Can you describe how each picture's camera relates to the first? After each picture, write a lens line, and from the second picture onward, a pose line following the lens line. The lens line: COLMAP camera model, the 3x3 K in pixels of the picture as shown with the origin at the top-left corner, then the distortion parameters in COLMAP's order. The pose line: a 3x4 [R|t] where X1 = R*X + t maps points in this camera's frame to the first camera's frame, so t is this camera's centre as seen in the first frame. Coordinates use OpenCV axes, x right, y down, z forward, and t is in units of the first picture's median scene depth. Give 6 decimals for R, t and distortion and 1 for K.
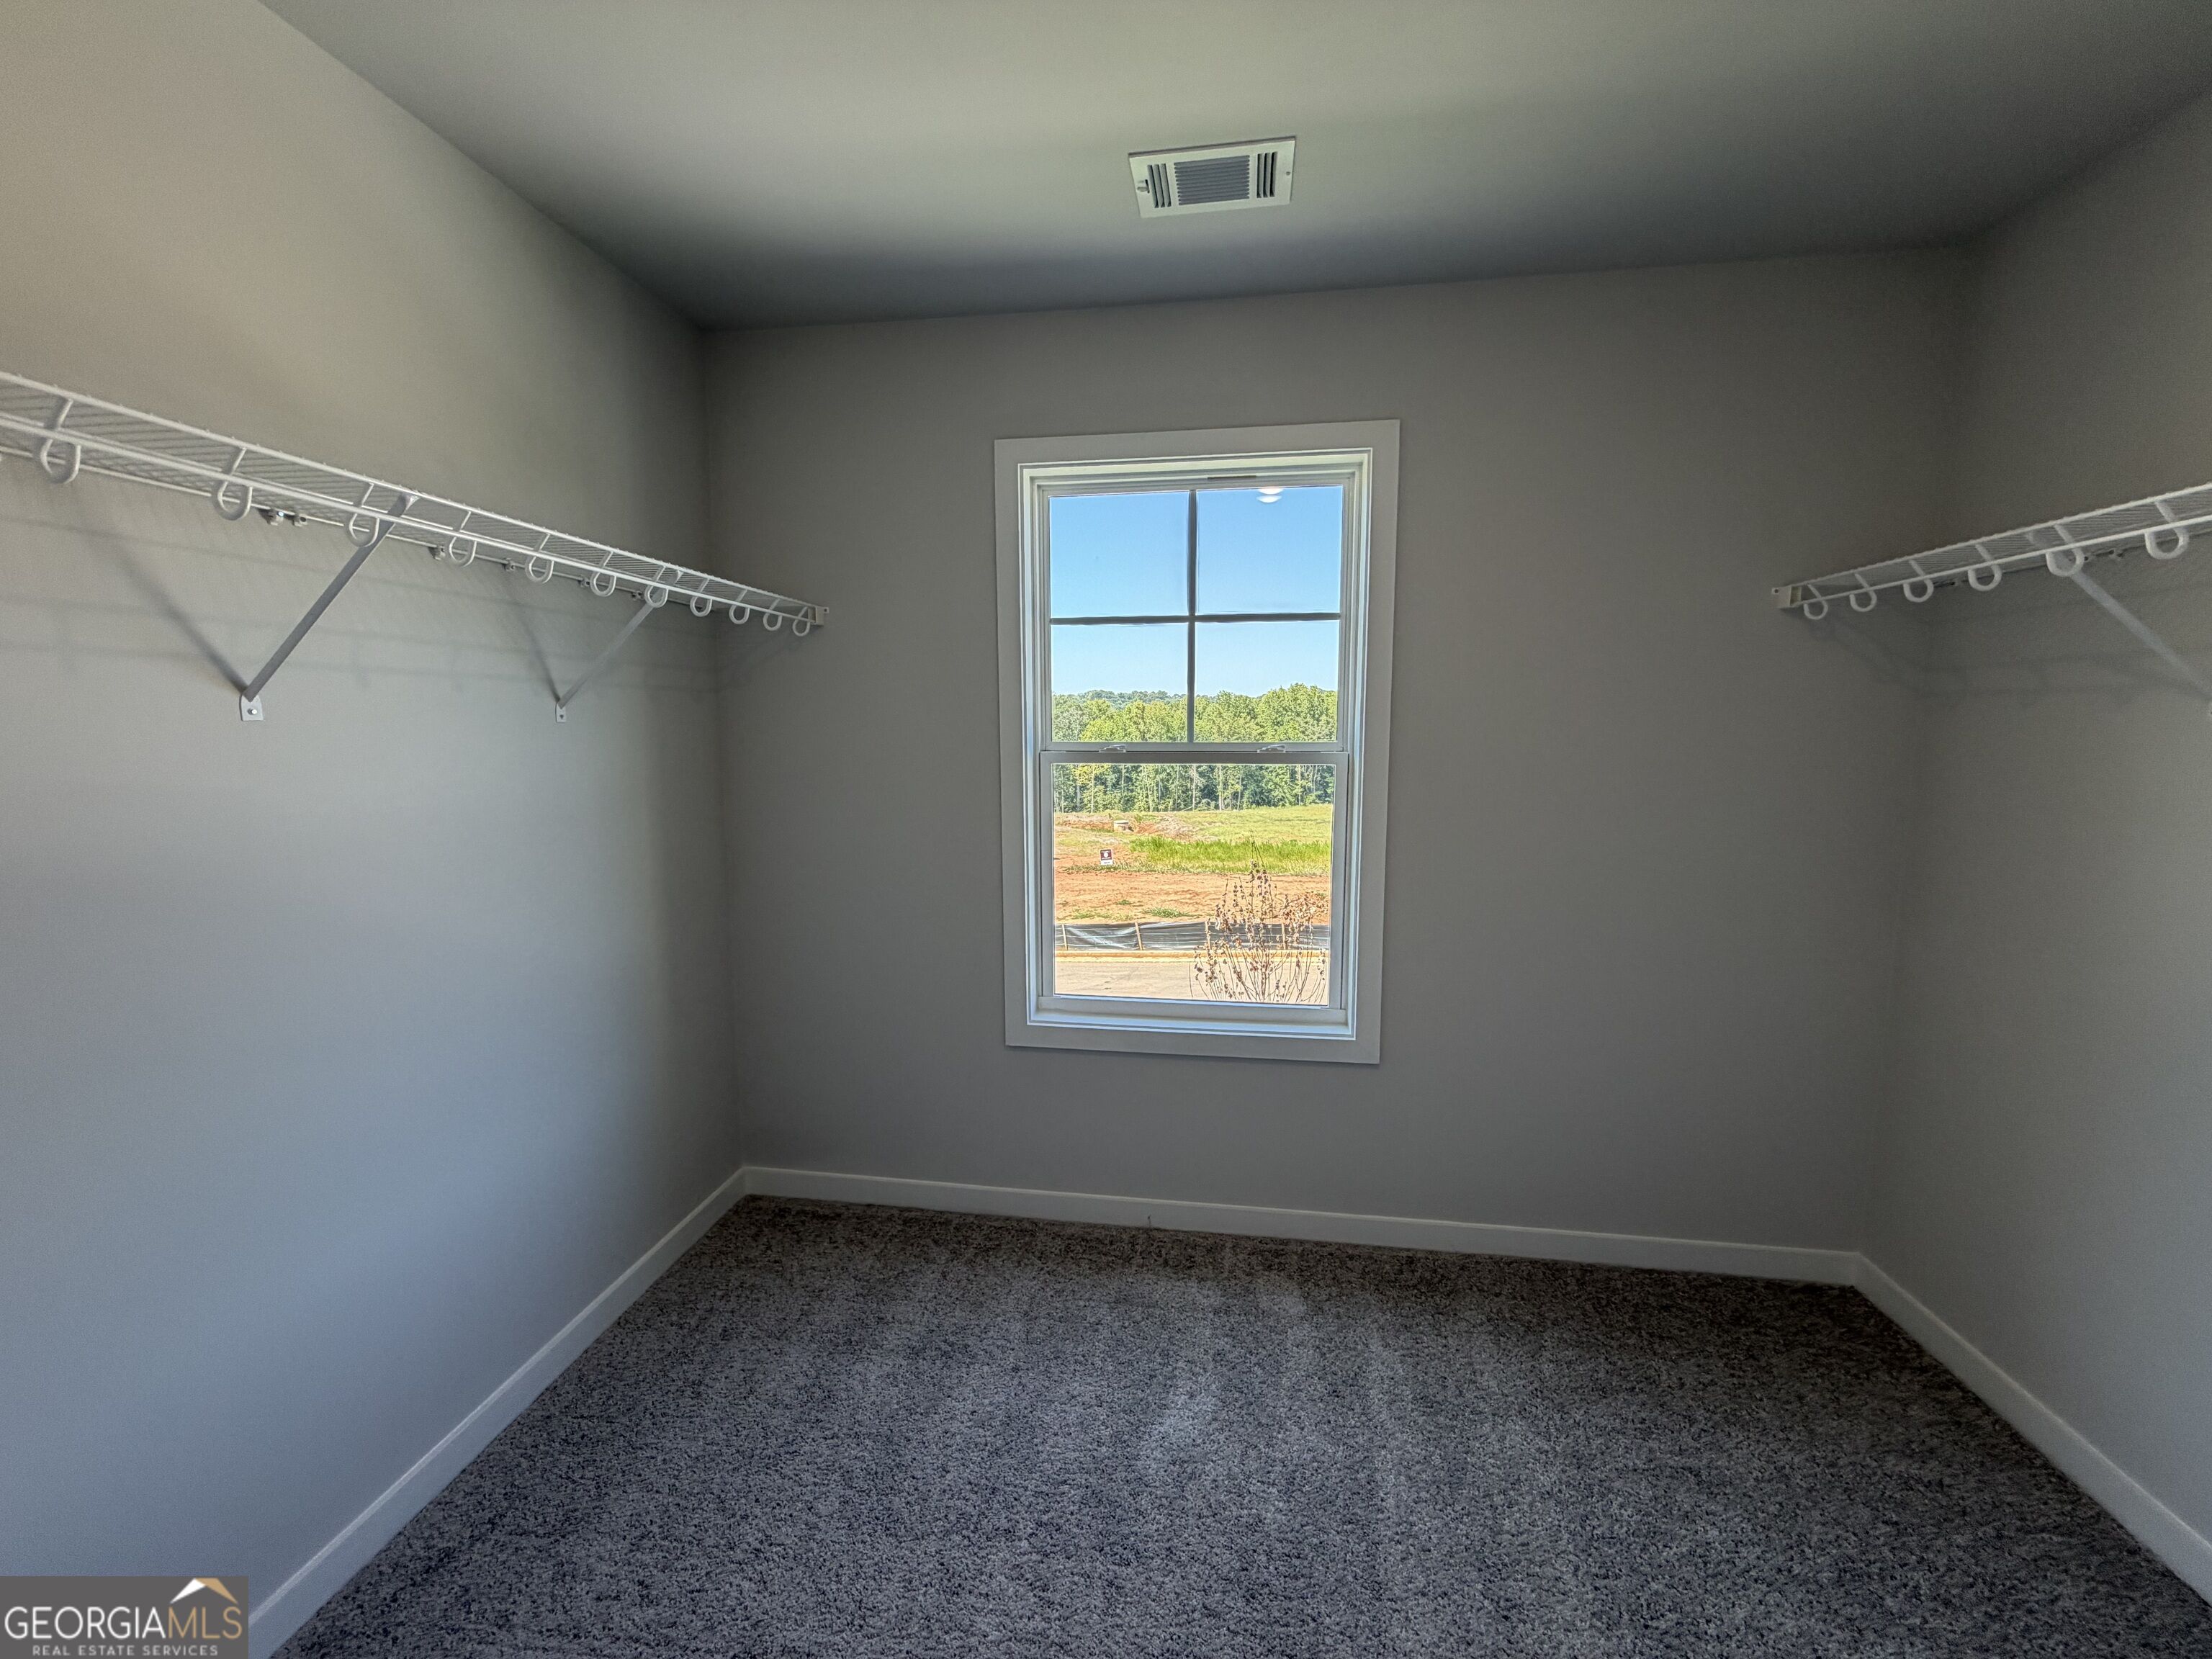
lens RADIAL K [[880.5, 0, 1096.6], [0, 880.5, 830.3], [0, 0, 1]] dist [0.000026, 0.000502]
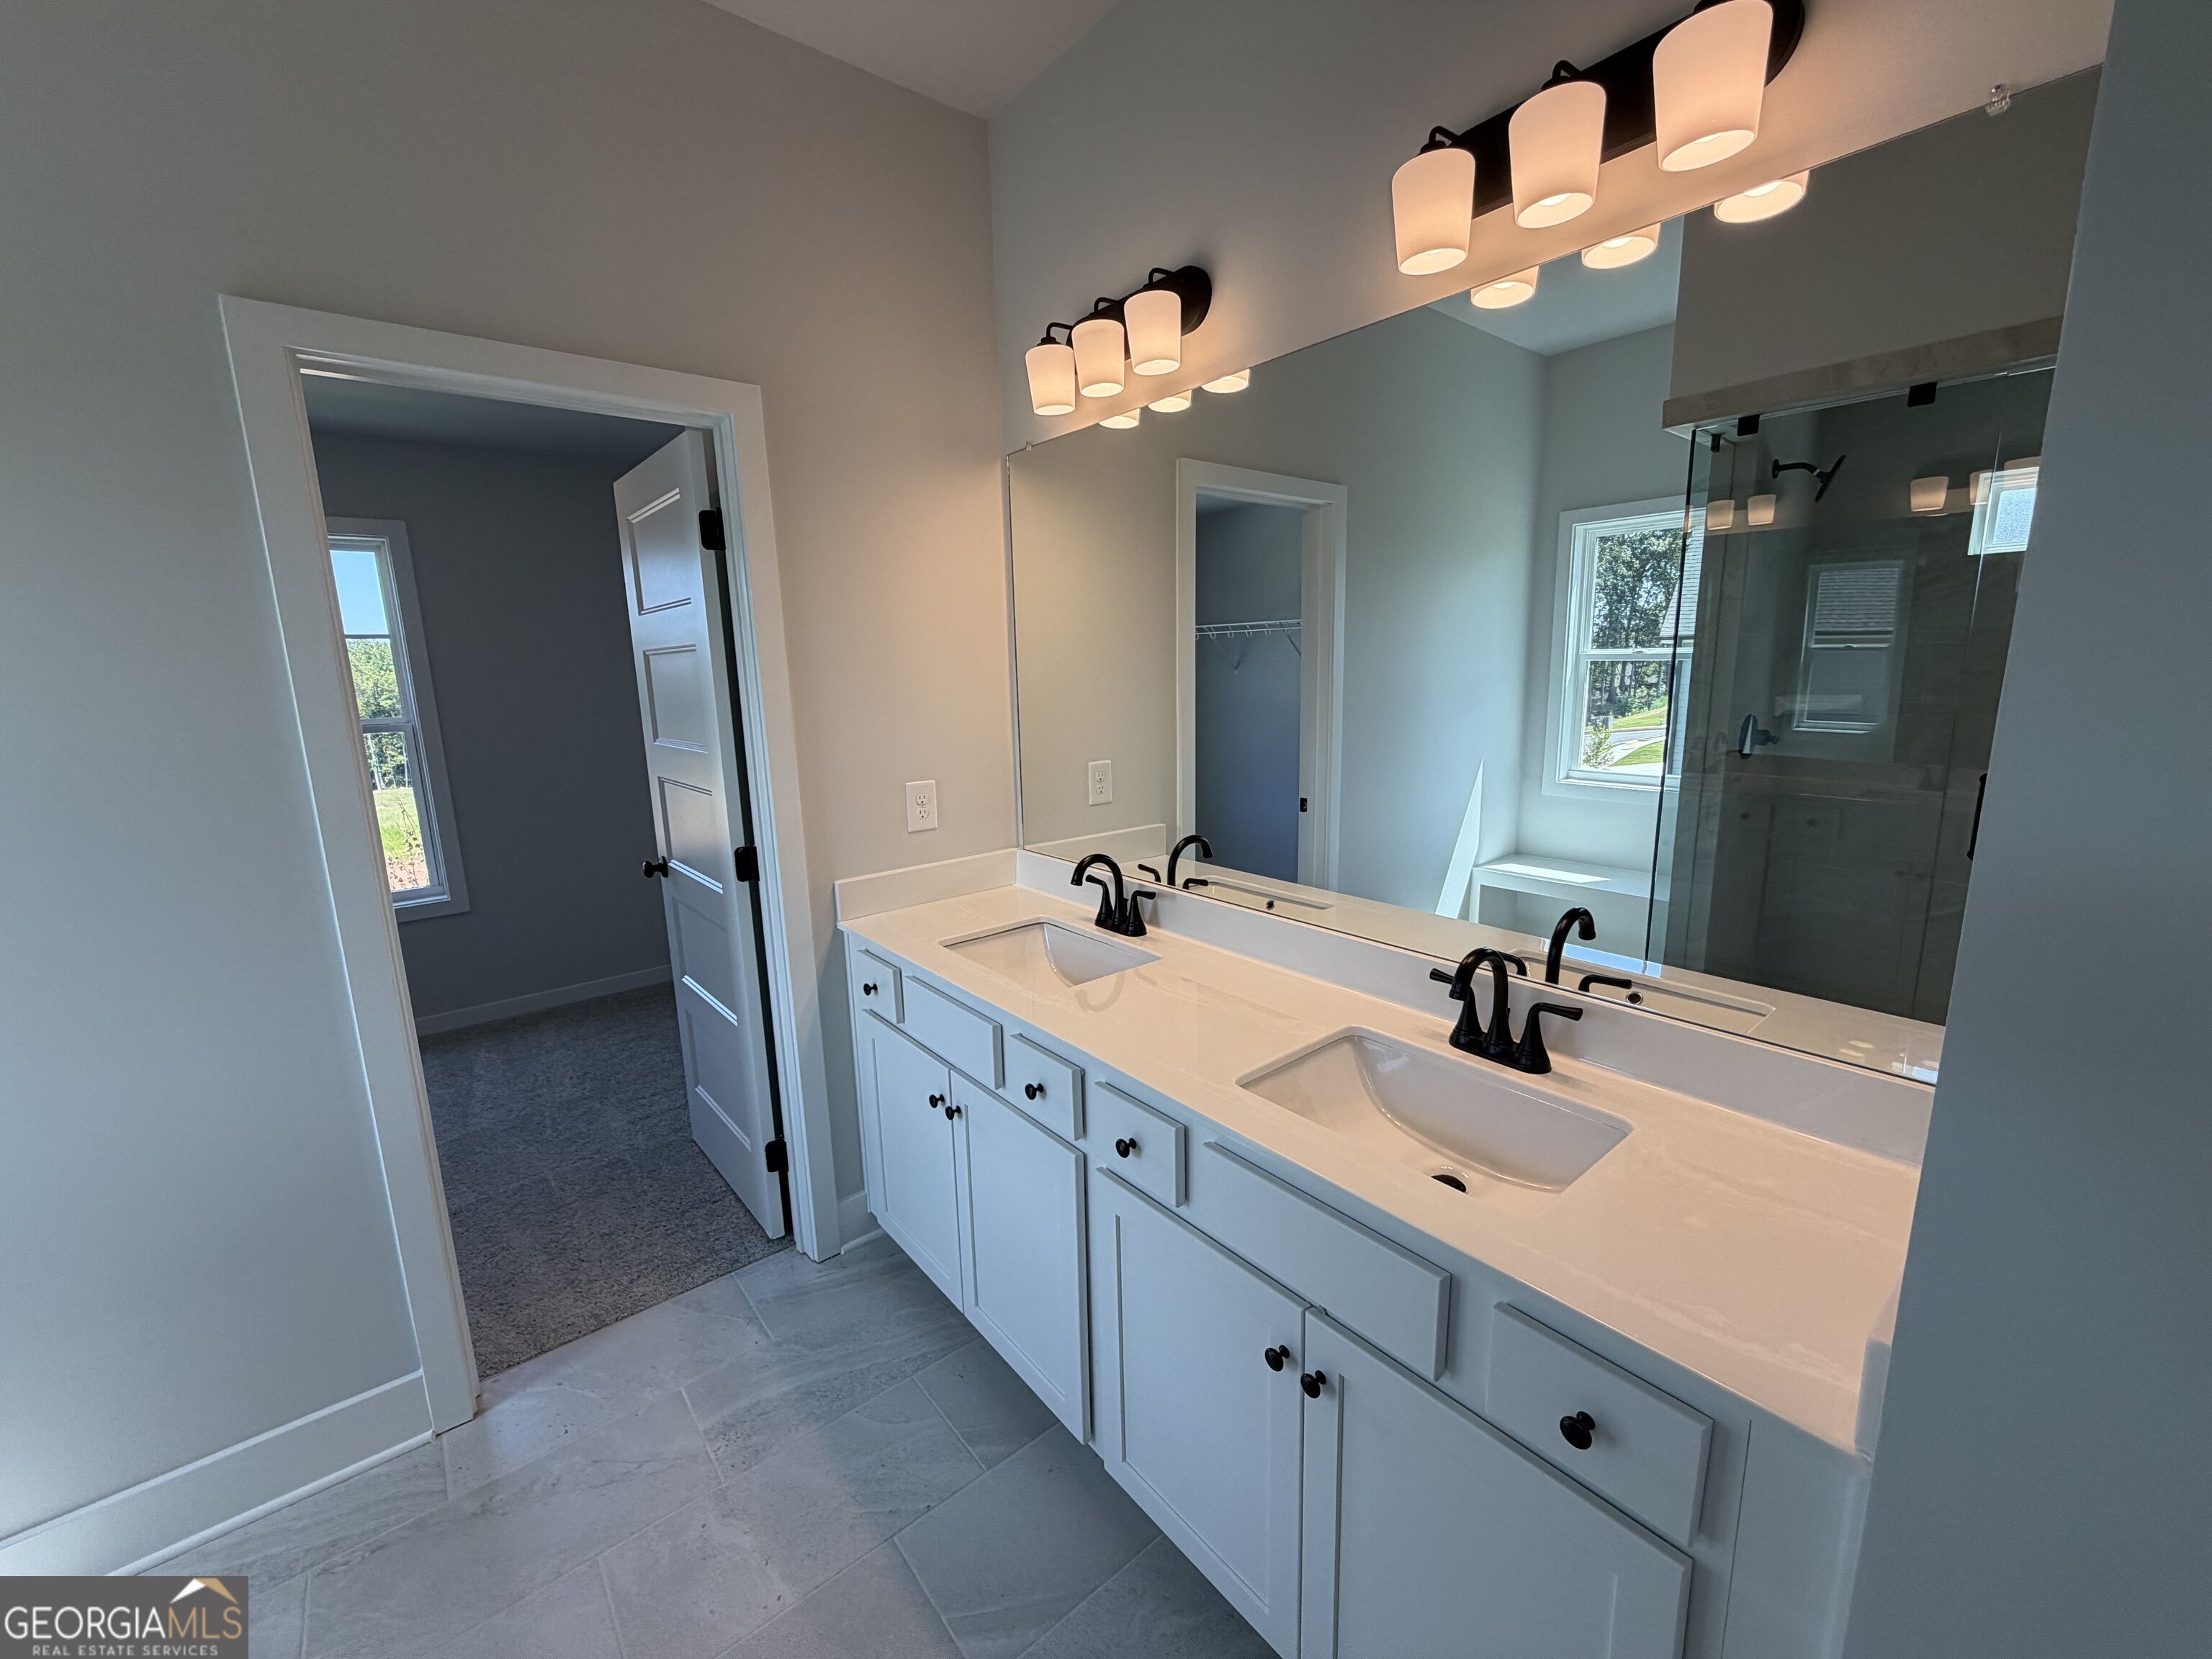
lens RADIAL K [[880.5, 0, 1083.7], [0, 880.5, 813.9], [0, 0, 1]] dist [0.000026, 0.000502]
pose [[0.679406, -0.148505, 0.718578, -0.065329], [0.118233, 0.988665, 0.092535, 0.081122], [-0.724175, 0.022091, 0.689263, -1.137951]]
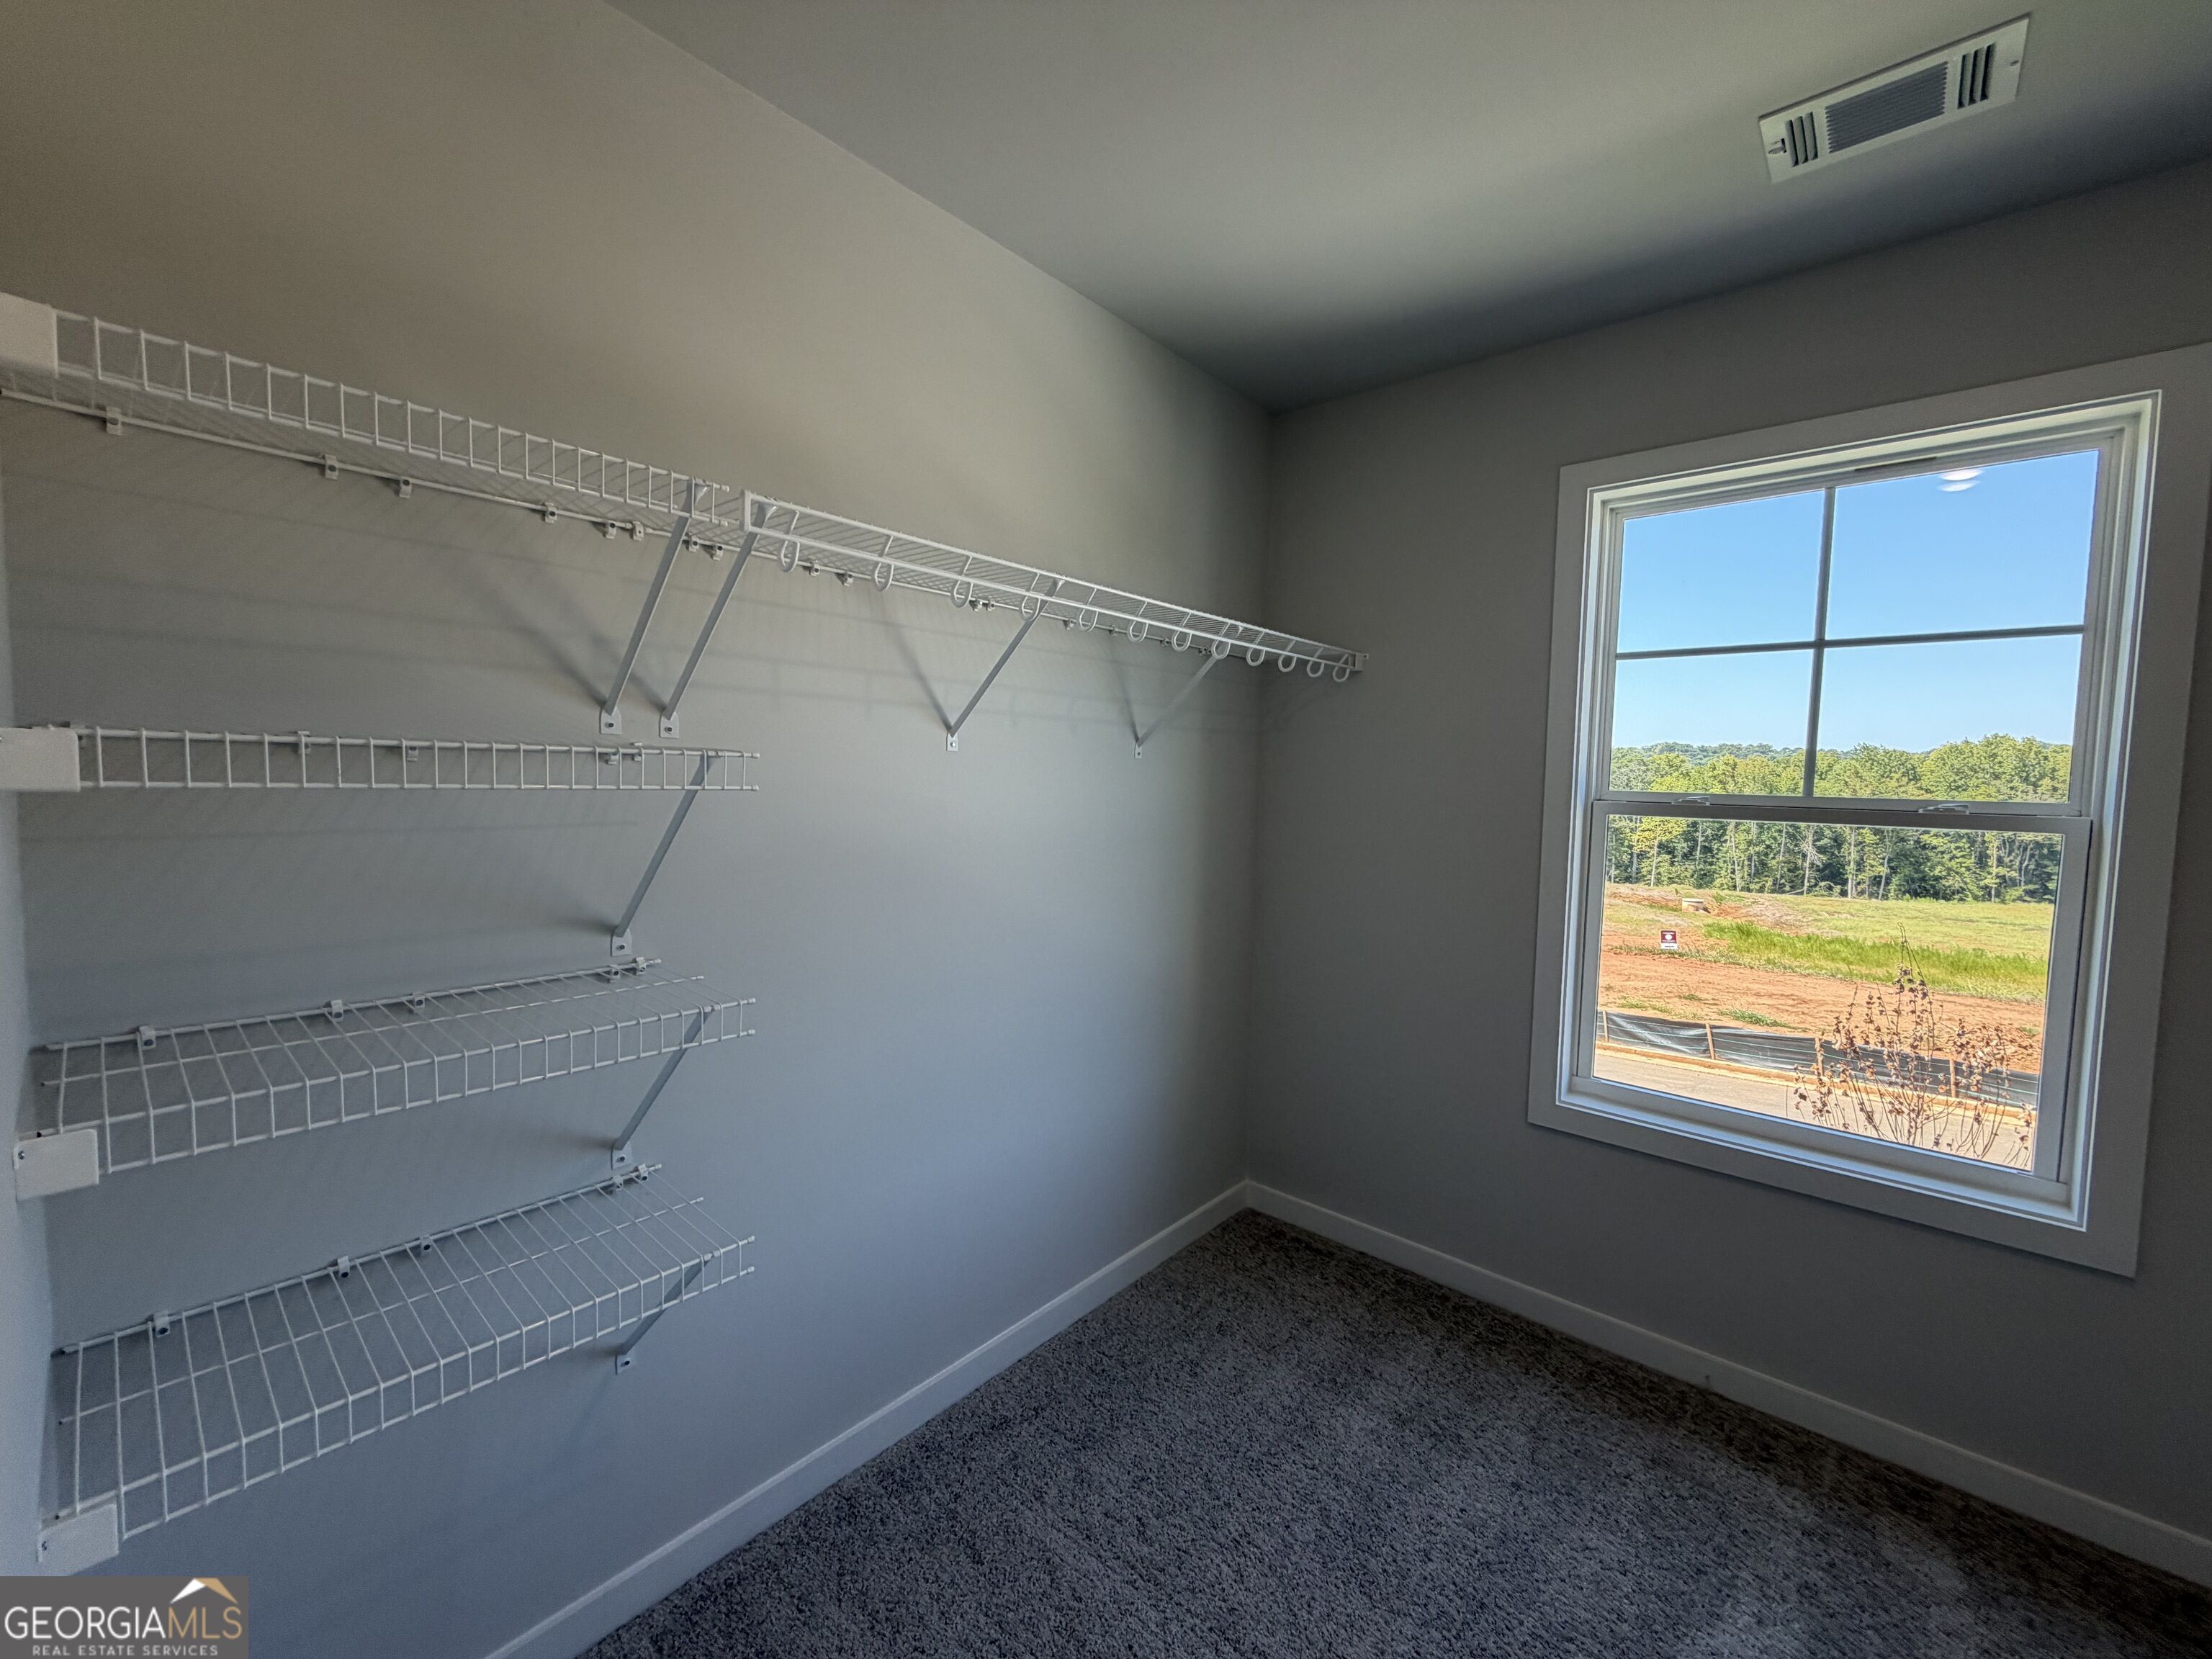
lens RADIAL K [[880.5, 0, 1100.4], [0, 880.5, 829.2], [0, 0, 1]] dist [0.000026, 0.000502]
pose [[0.841771, 0.055633, -0.536960, -0.004021], [-0.087091, 0.995641, -0.033373, 0.015426], [0.532763, 0.074857, 0.842947, -0.024394]]
